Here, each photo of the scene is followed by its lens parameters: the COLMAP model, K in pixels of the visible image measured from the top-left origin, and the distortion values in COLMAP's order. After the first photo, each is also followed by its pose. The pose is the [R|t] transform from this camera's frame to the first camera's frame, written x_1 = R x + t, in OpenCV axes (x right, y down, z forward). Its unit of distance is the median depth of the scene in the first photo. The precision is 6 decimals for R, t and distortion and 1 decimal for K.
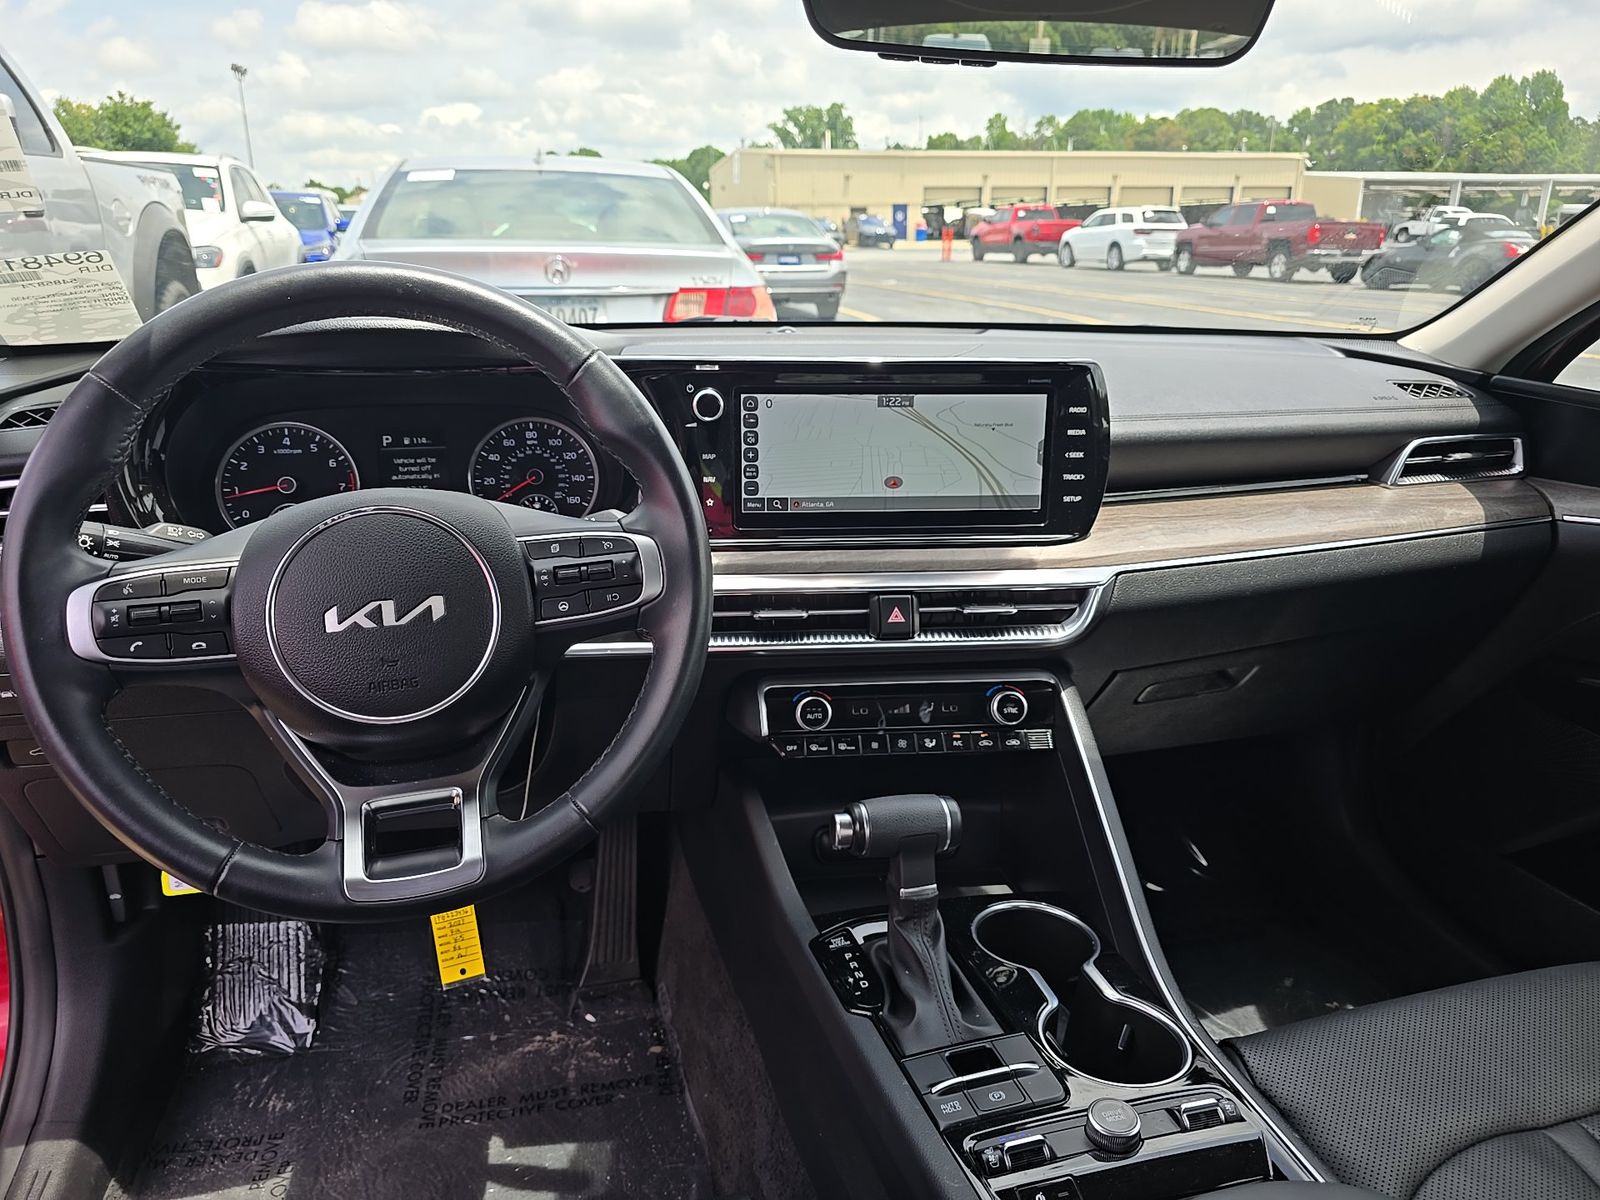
lens RADIAL K [[1119.3, 0, 809.6], [0, 1119.3, 626.5], [0, 0, 1]] dist [0.027749, -0.024085]
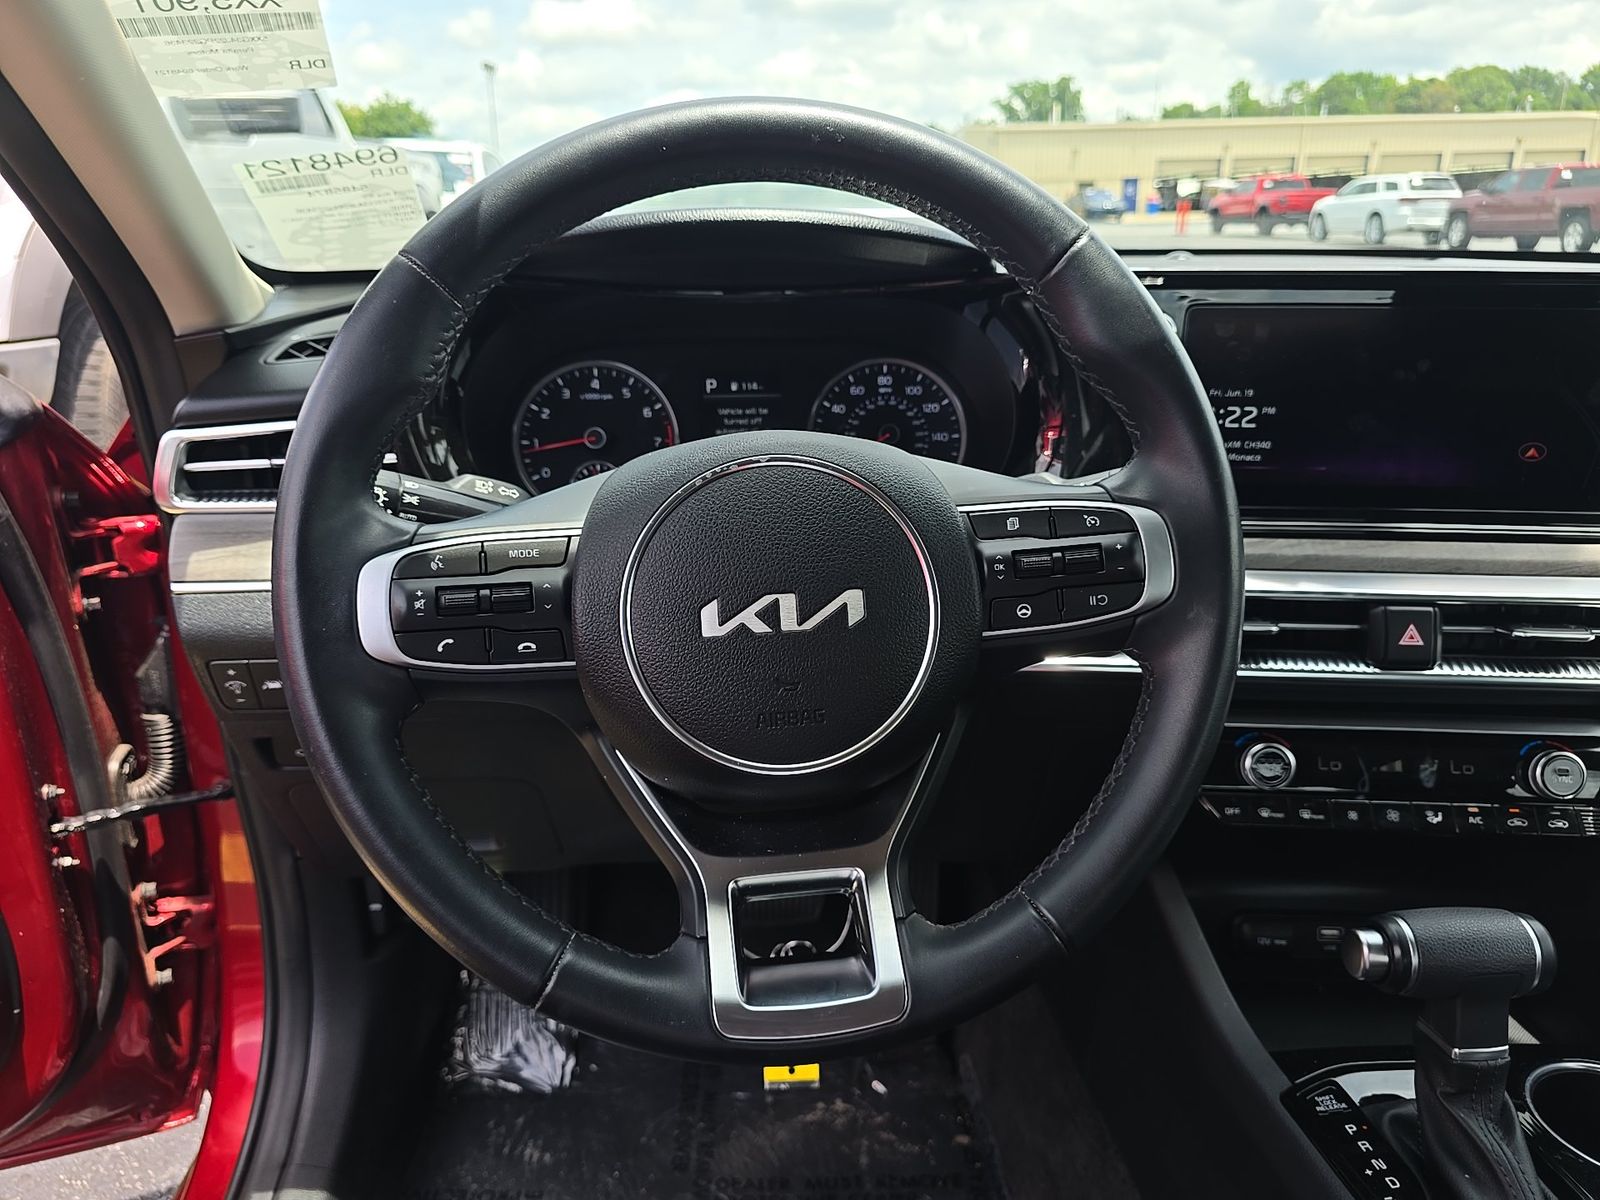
lens RADIAL K [[1114.2, 0, 799.1], [0, 1114.2, 625.6], [0, 0, 1]] dist [0.064951, -0.091660]
pose [[0.982571, 0.046904, -0.179873, -0.159652], [-0.044628, 0.998864, 0.016685, -0.009895], [0.180452, -0.008366, 0.983548, 0.220066]]
